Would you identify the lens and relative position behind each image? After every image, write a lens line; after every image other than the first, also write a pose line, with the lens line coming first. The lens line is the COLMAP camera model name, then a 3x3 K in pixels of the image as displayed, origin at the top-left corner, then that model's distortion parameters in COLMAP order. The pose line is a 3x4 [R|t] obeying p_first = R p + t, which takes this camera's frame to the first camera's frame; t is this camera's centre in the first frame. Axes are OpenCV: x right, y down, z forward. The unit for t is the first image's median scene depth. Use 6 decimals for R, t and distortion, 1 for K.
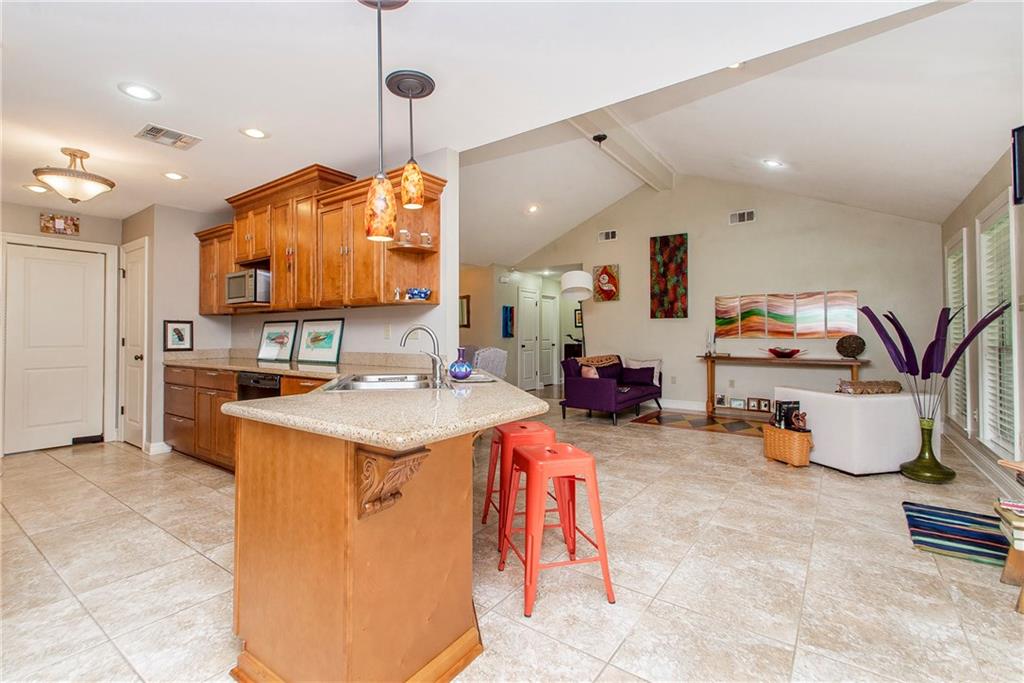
lens RADIAL K [[463.3, 0, 488.0], [0, 463.3, 327.2], [0, 0, 1]] dist [0.001670, -0.000134]
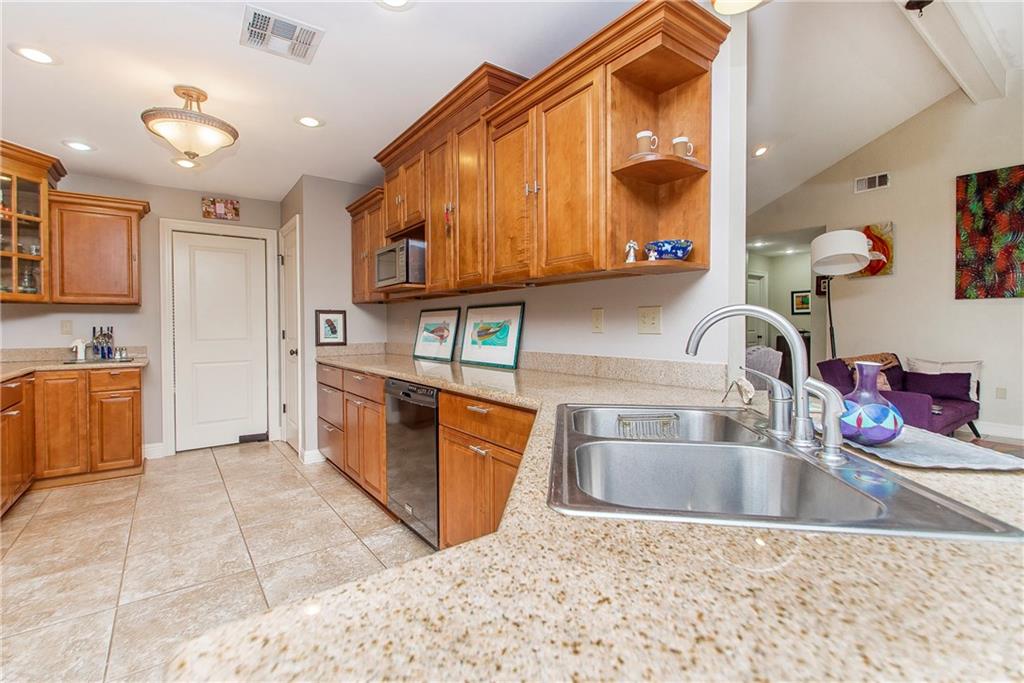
lens RADIAL K [[443.8, 0, 516.1], [0, 443.8, 329.7], [0, 0, 1]] dist [-0.013519, -0.000503]
pose [[0.966841, -0.001802, -0.255371, -0.142914], [0.009157, 0.999577, 0.027613, 0.002832], [0.255213, -0.029036, 0.966449, 0.334796]]
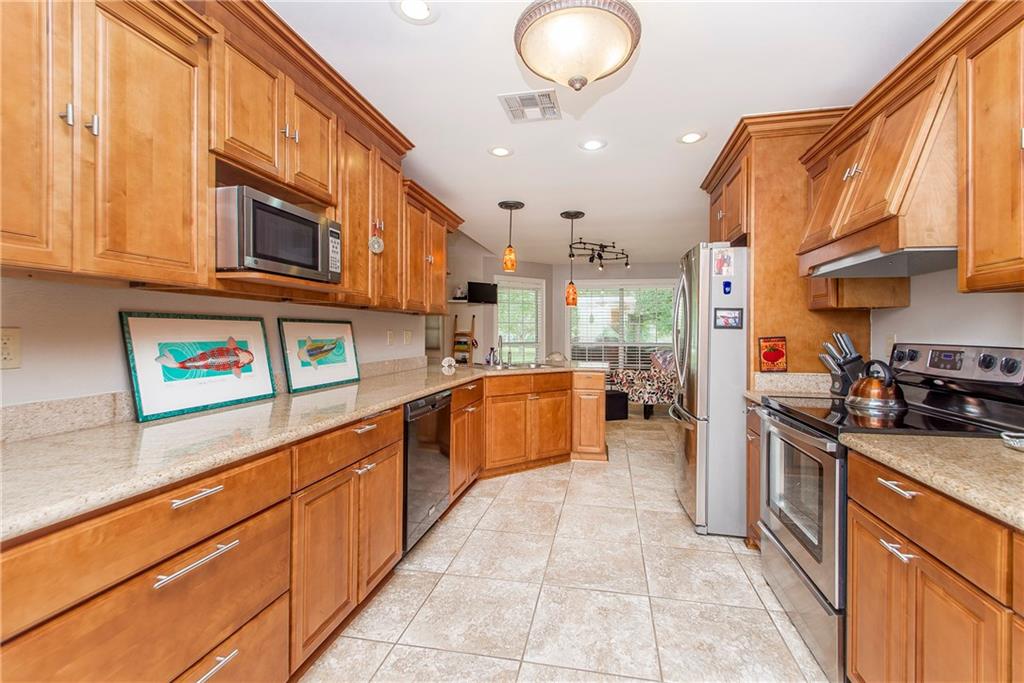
lens RADIAL K [[443.8, 0, 516.1], [0, 443.8, 329.7], [0, 0, 1]] dist [-0.013519, -0.000503]
pose [[-0.428763, 0.004198, 0.903407, -1.029222], [-0.021932, 0.999646, -0.015054, 0.000319], [-0.903151, -0.026268, -0.428519, 1.004016]]
